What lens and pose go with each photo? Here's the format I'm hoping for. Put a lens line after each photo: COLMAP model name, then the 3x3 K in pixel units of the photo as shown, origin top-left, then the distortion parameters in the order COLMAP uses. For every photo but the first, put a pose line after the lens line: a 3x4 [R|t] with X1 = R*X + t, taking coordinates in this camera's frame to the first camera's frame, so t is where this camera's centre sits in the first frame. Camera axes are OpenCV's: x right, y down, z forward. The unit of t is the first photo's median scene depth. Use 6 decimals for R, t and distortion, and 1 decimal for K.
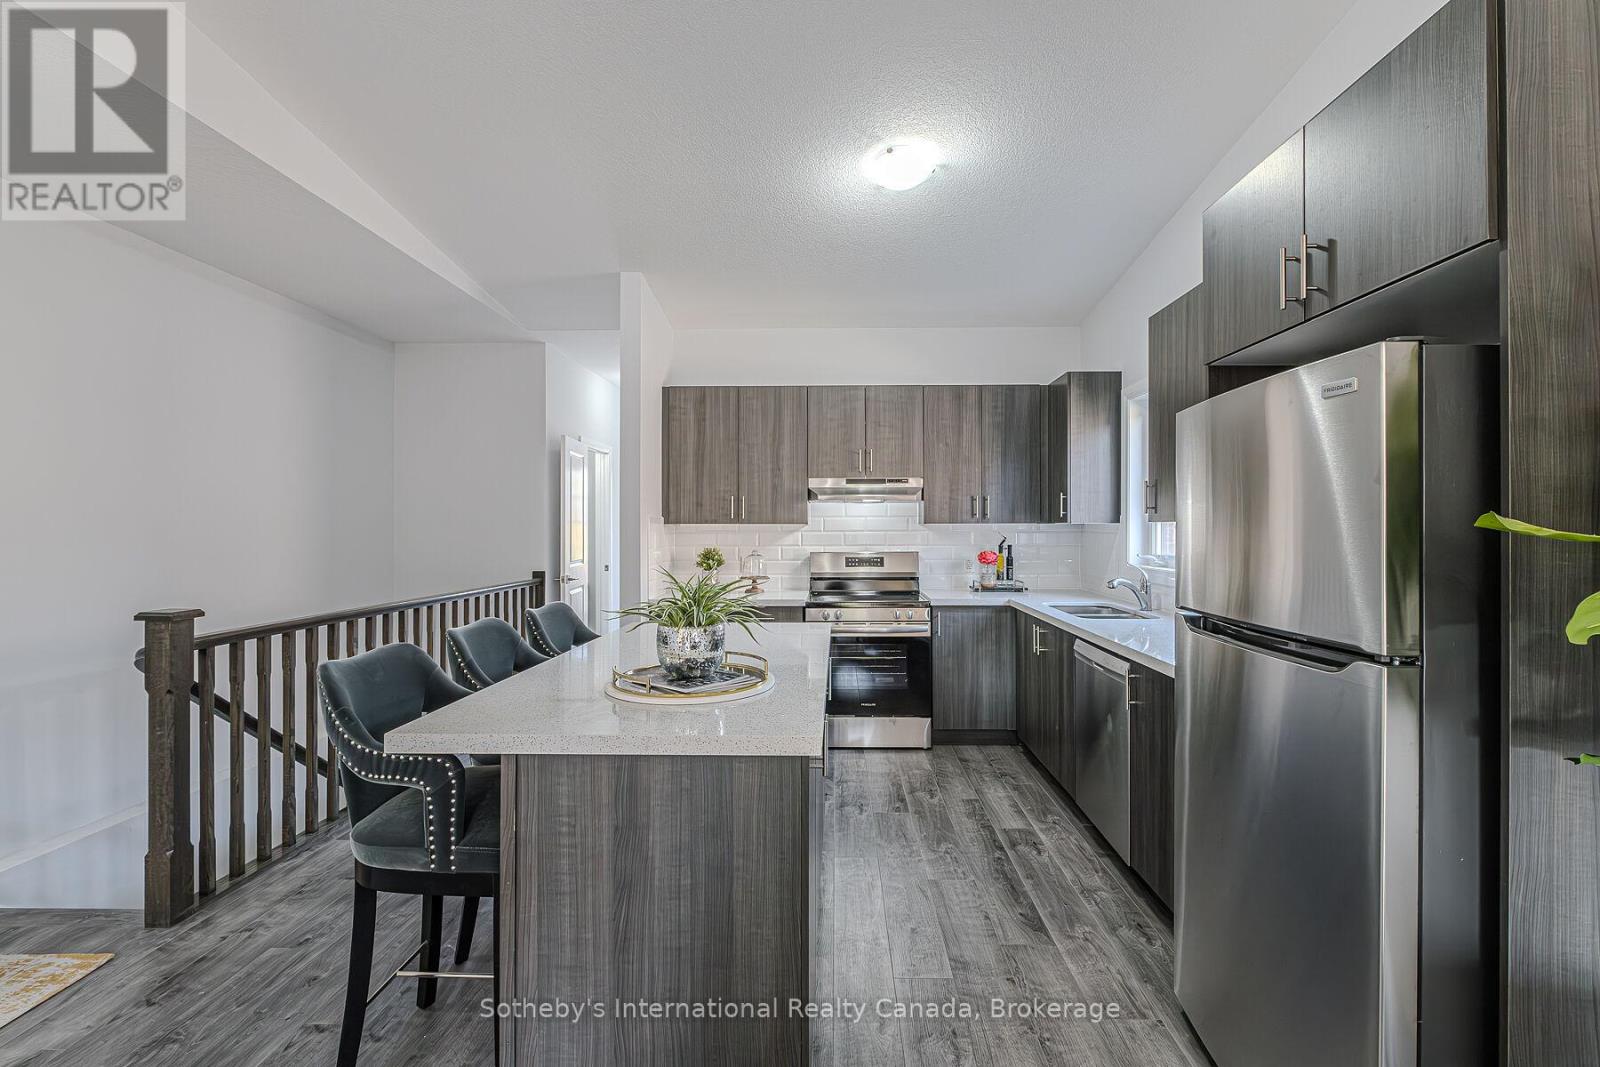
lens RADIAL K [[706.4, 0, 828.4], [0, 706.4, 519.8], [0, 0, 1]] dist [-0.003747, -0.000345]
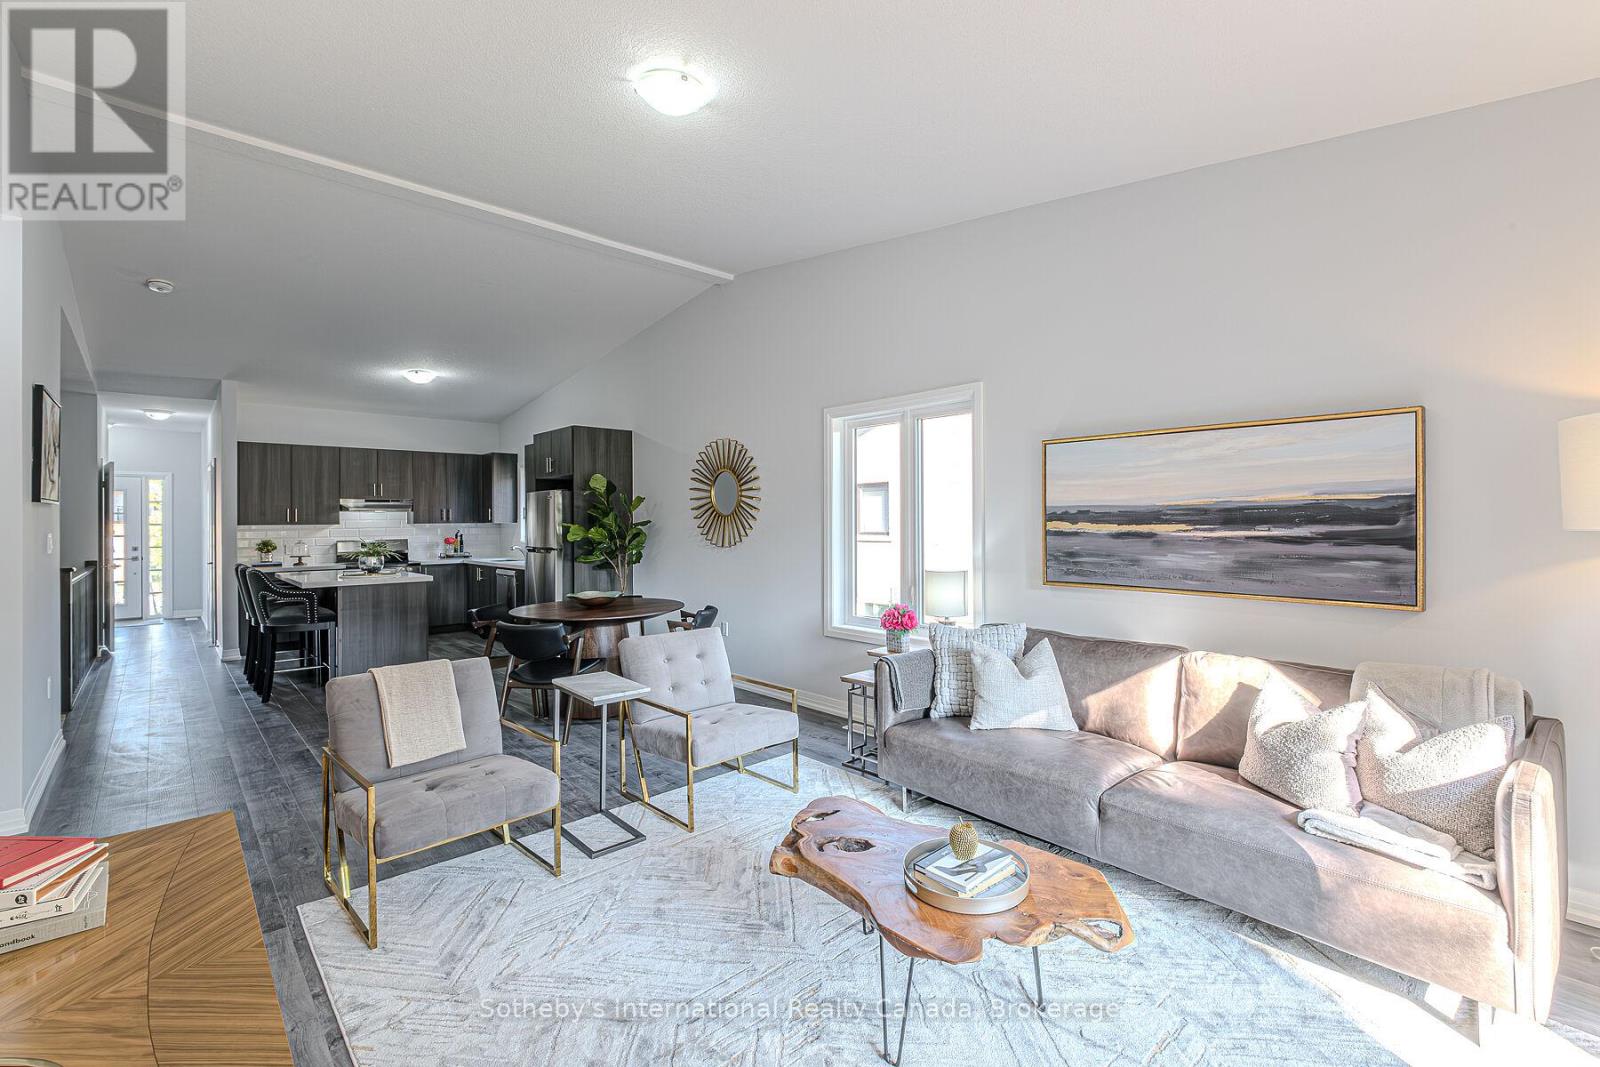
lens RADIAL K [[706.4, 0, 829.2], [0, 706.4, 517.1], [0, 0, 1]] dist [-0.003747, -0.000345]
pose [[0.716674, -0.002929, 0.697402, -0.386897], [0.001393, 0.999995, 0.002768, -0.016279], [-0.697407, -0.001012, 0.716675, -1.143490]]
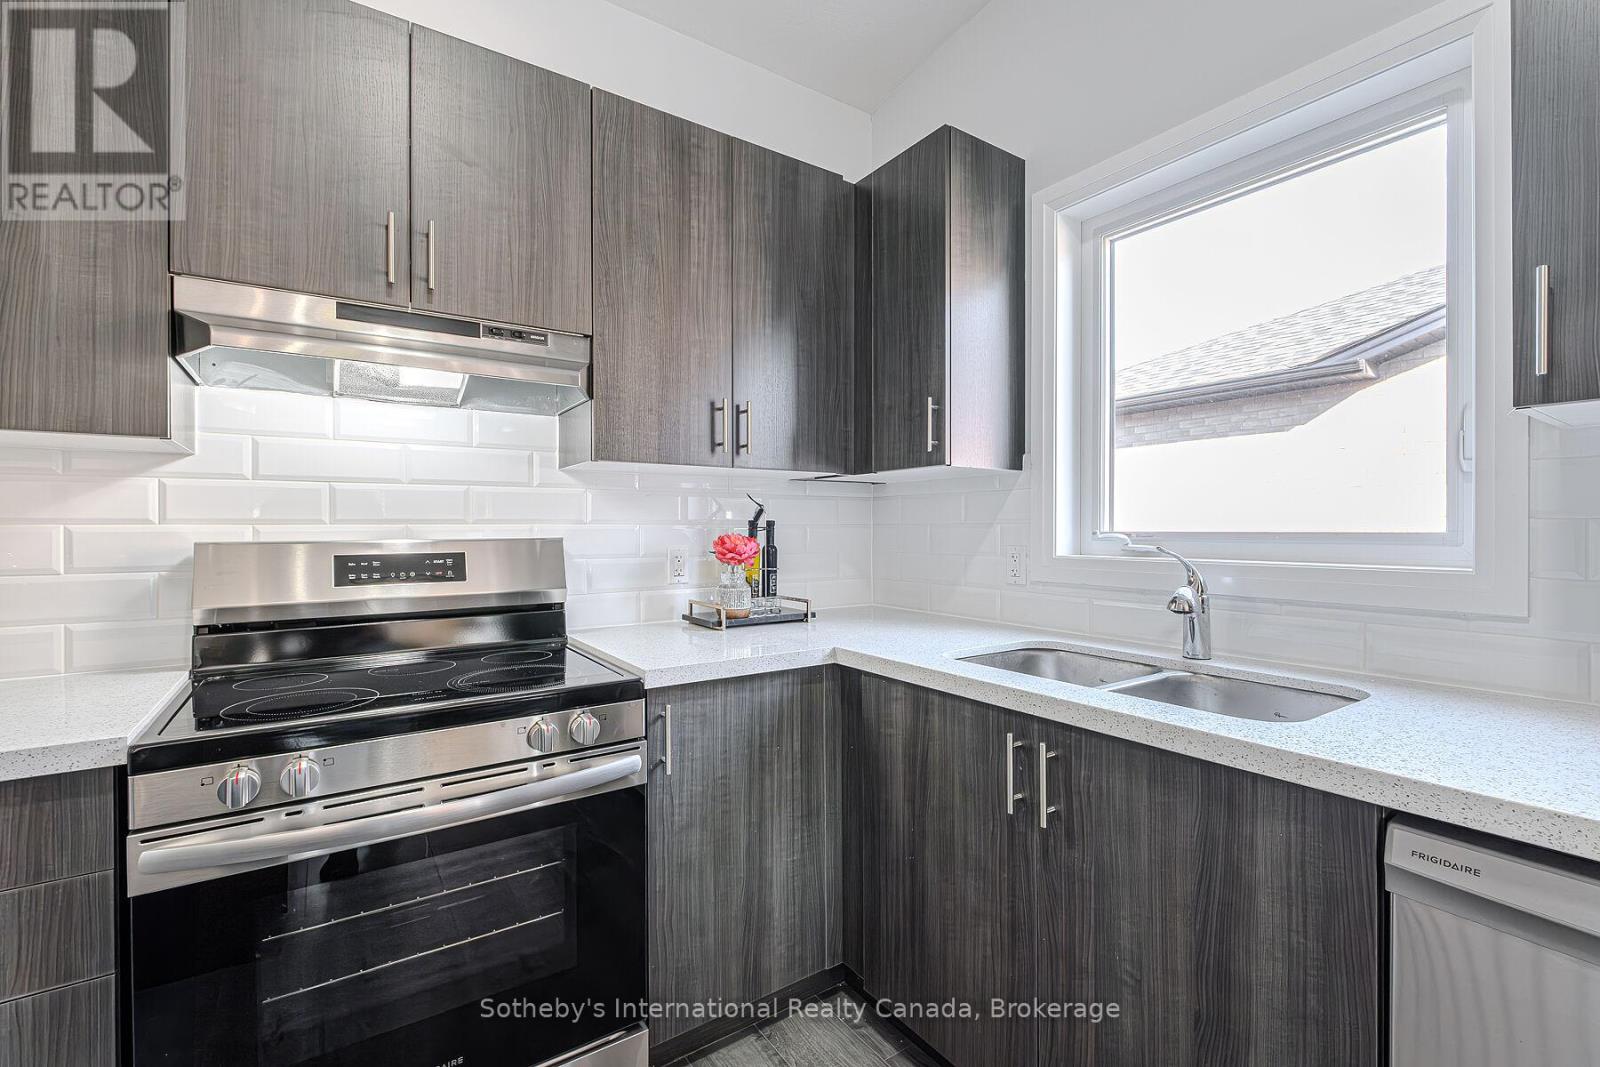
lens RADIAL K [[706.4, 0, 831.5], [0, 706.4, 530.9], [0, 0, 1]] dist [-0.003747, -0.000345]
pose [[0.807279, -0.002484, 0.590165, 0.017520], [-0.004525, 0.999936, 0.010398, 0.038046], [-0.590153, -0.011064, 0.807216, 0.623102]]
